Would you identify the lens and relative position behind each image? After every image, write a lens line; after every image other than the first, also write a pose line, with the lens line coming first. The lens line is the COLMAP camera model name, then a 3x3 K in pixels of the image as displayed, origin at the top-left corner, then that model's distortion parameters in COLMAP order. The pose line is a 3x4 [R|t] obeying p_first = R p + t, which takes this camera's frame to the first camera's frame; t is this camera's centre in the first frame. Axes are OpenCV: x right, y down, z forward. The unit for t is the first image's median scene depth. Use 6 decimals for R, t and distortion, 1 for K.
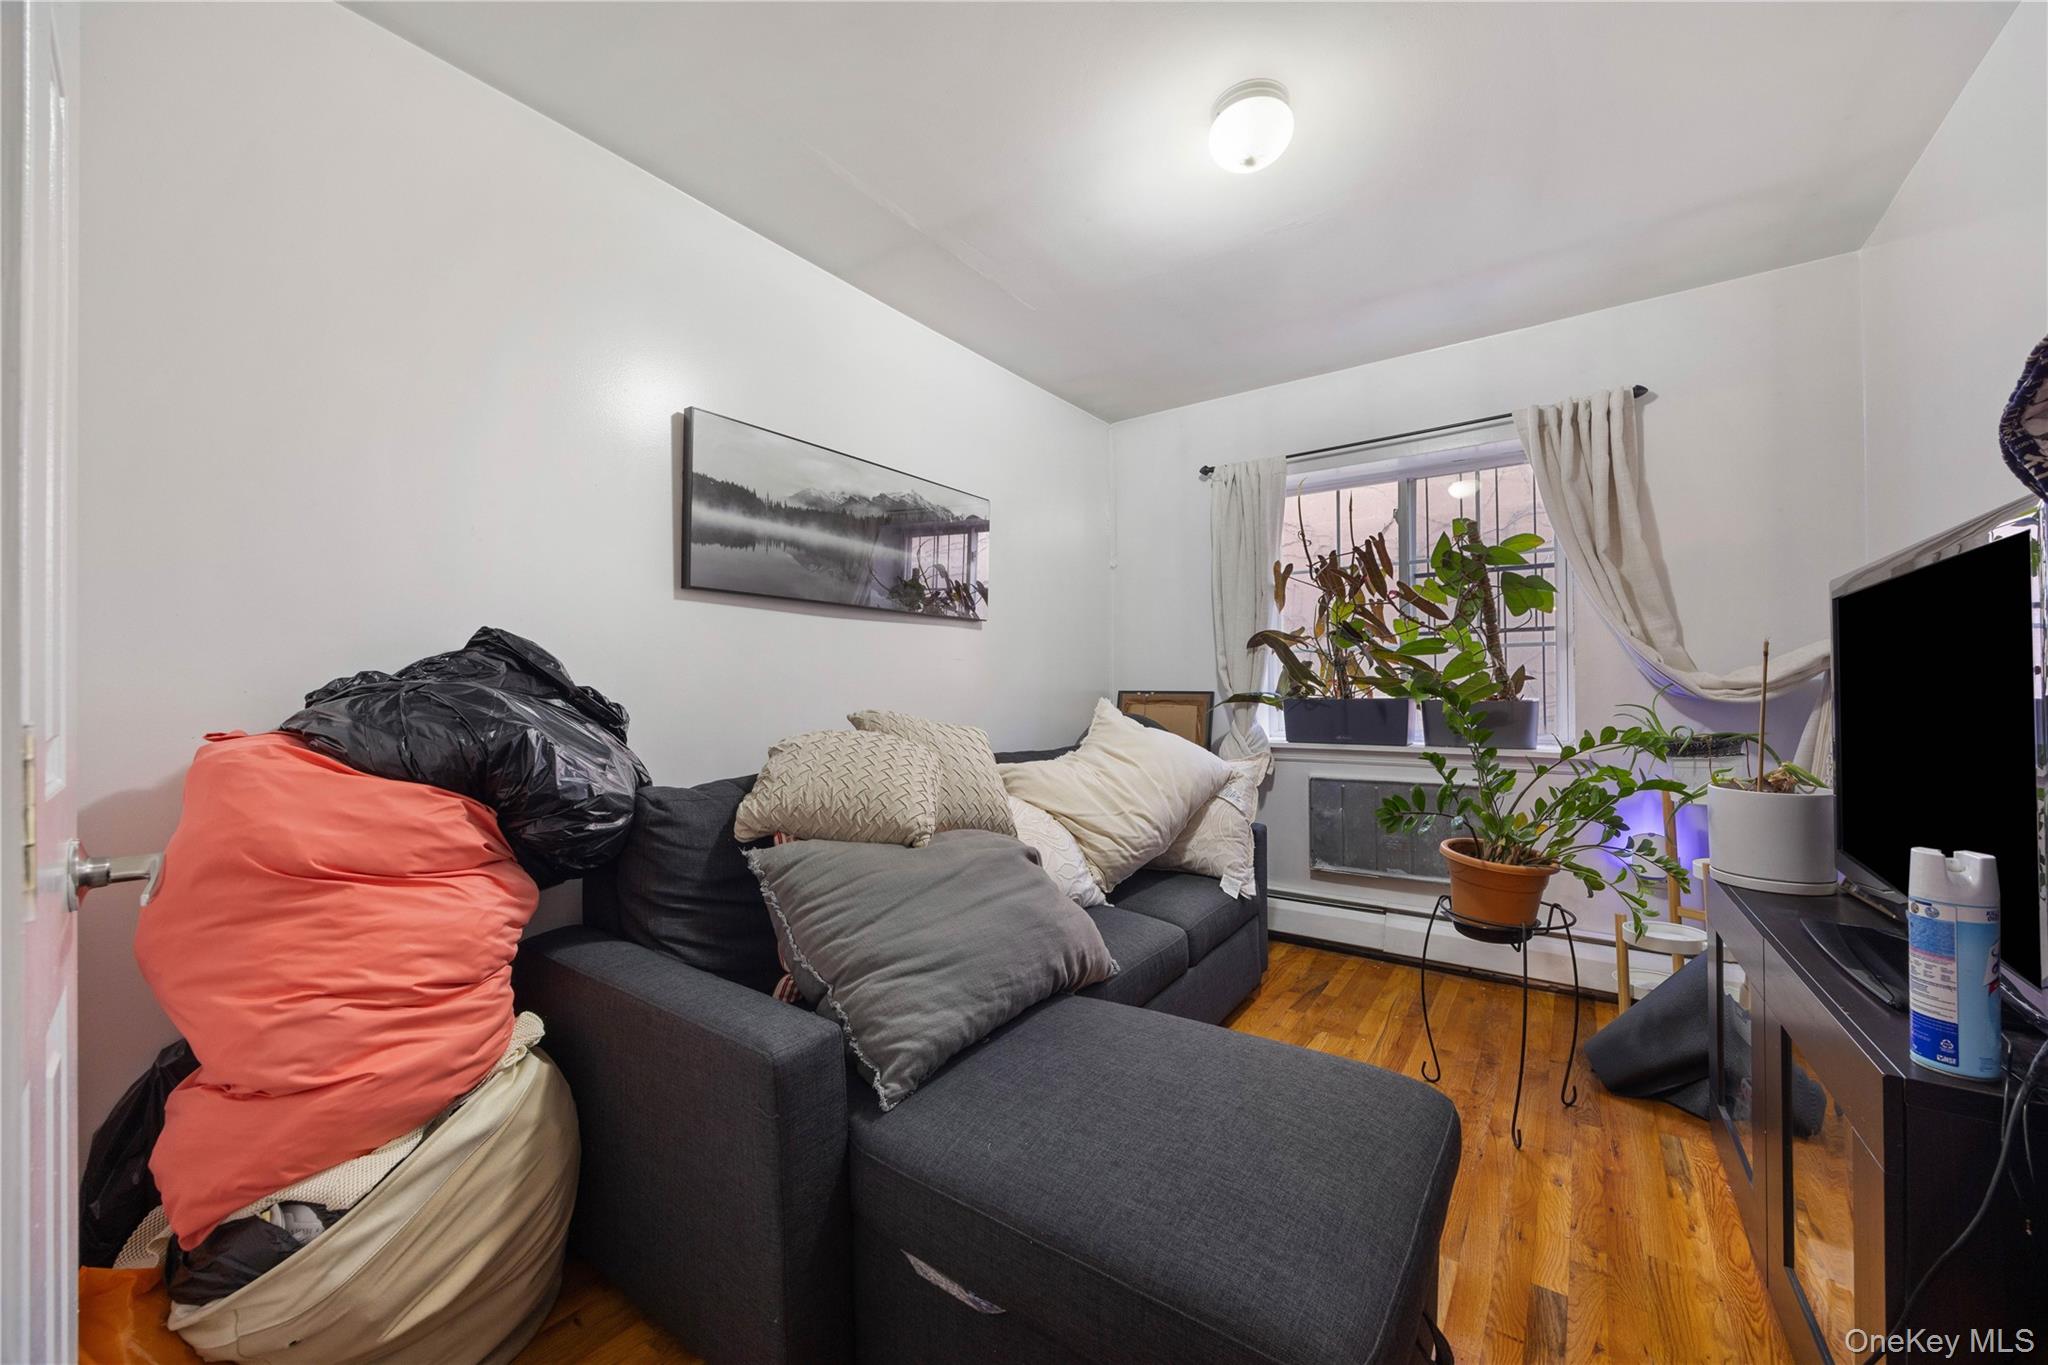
lens RADIAL K [[783.0, 0, 1017.2], [0, 783.0, 672.4], [0, 0, 1]] dist [-0.001614, -0.000122]
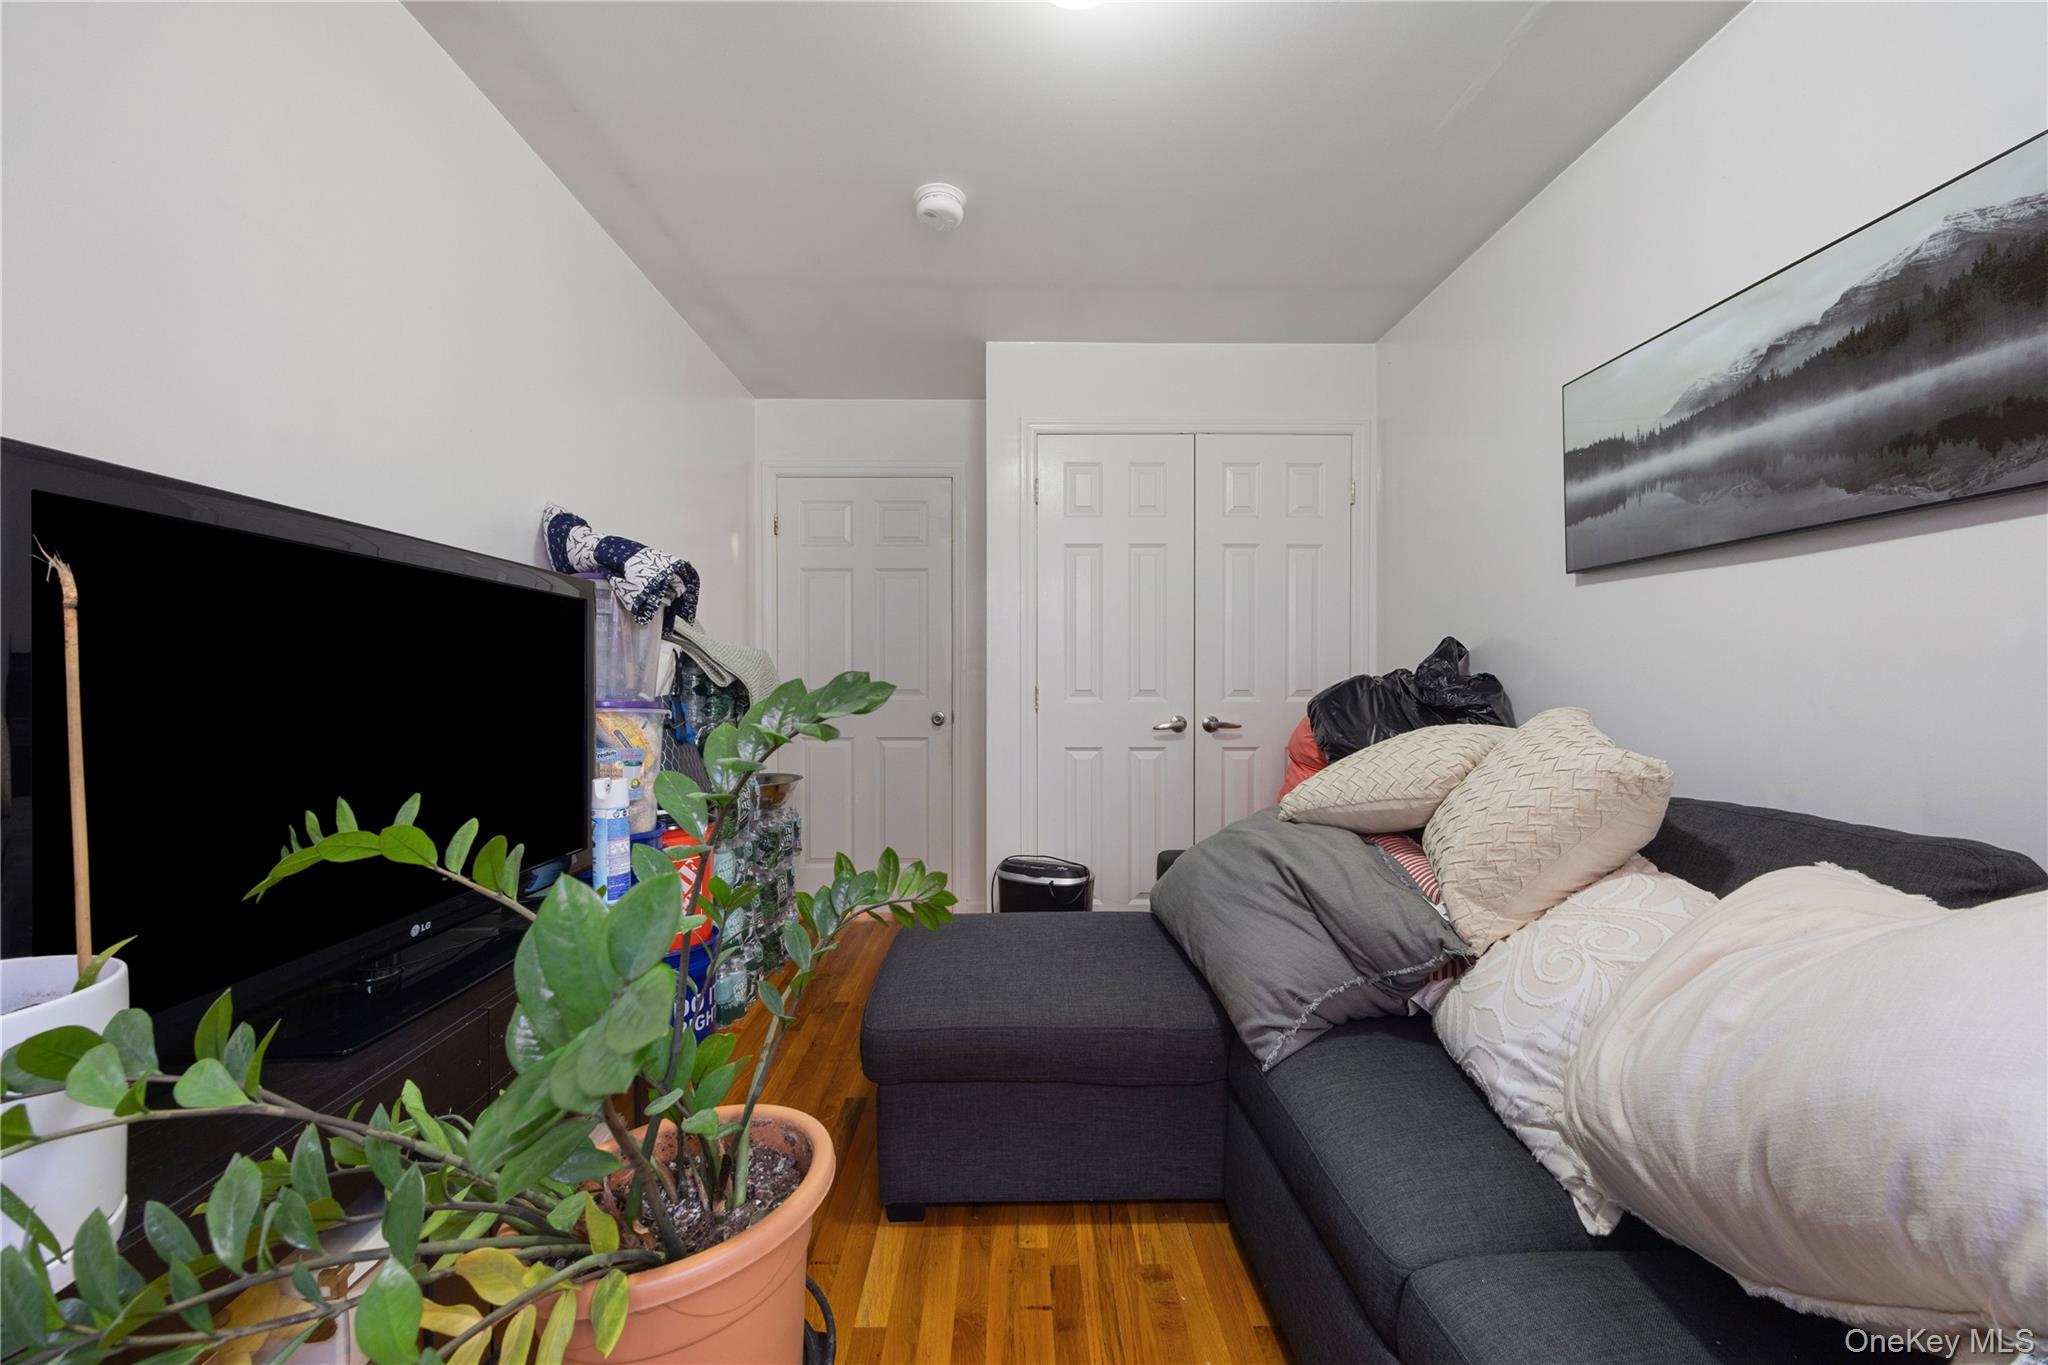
lens RADIAL K [[783.0, 0, 1017.2], [0, 783.0, 672.4], [0, 0, 1]] dist [-0.001614, -0.000122]
pose [[-0.811390, -0.000997, -0.584504, 0.605950], [0.011590, 0.999774, -0.017795, 0.020114], [0.584390, -0.021214, -0.811195, 1.202257]]
